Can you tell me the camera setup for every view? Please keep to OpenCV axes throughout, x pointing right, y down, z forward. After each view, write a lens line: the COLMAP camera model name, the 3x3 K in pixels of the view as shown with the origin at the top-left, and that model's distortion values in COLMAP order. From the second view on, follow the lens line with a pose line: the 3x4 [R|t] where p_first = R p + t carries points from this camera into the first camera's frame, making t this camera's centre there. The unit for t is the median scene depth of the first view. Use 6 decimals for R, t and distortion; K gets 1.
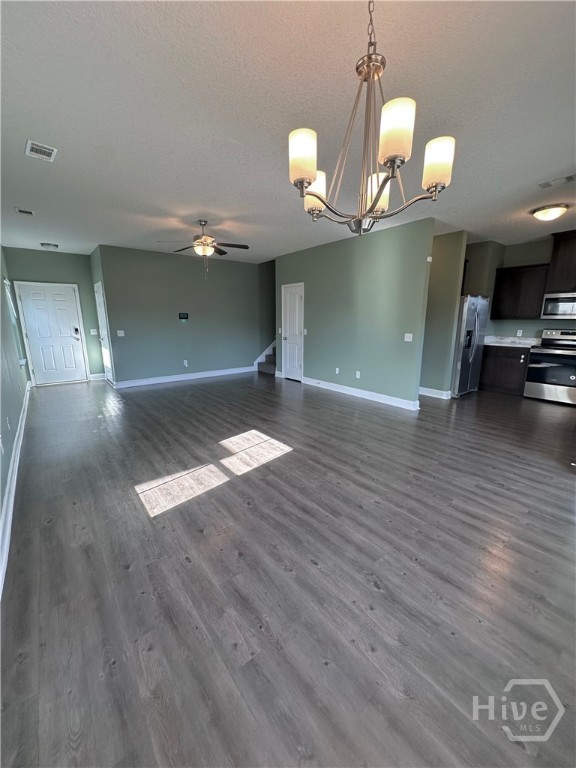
lens RADIAL K [[306.9, 0, 285.7], [0, 306.9, 380.9], [0, 0, 1]] dist [0.000692, -0.000003]
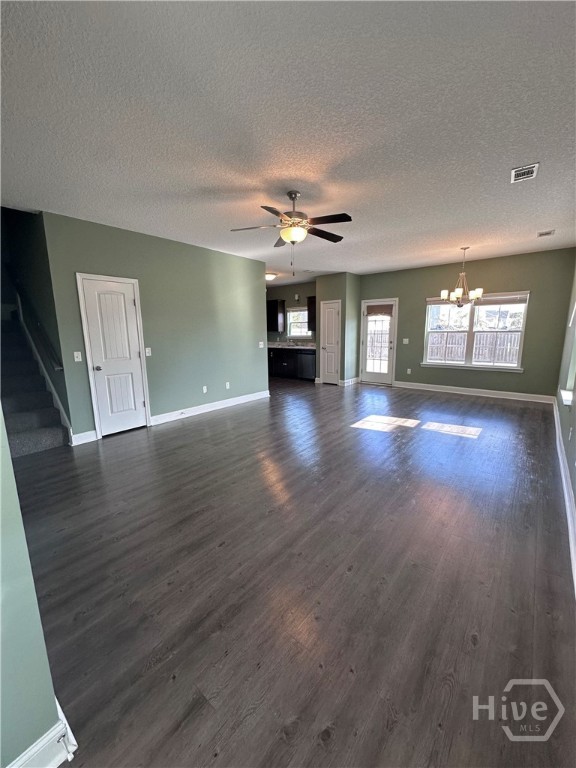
lens RADIAL K [[306.9, 0, 285.5], [0, 306.9, 384.8], [0, 0, 1]] dist [0.000692, -0.000003]
pose [[-0.213181, -0.169399, 0.962215, -0.828009], [0.209397, 0.954047, 0.214353, -0.209274], [-0.954310, 0.247181, -0.167913, 1.014617]]
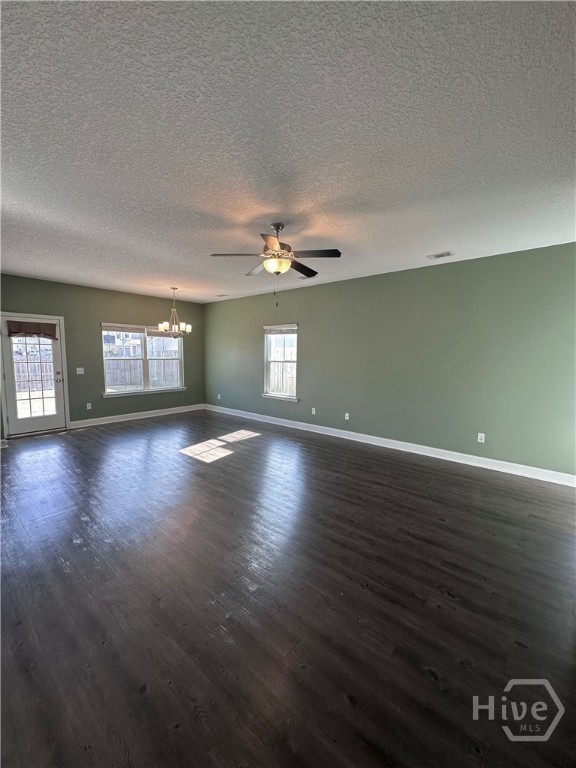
lens RADIAL K [[306.9, 0, 286.8], [0, 306.9, 387.8], [0, 0, 1]] dist [0.000692, -0.000003]
pose [[-0.980555, 0.012290, -0.195862, -0.121275], [-0.049584, 0.950140, 0.307856, -0.314384], [0.189880, 0.311581, -0.931055, 1.437839]]
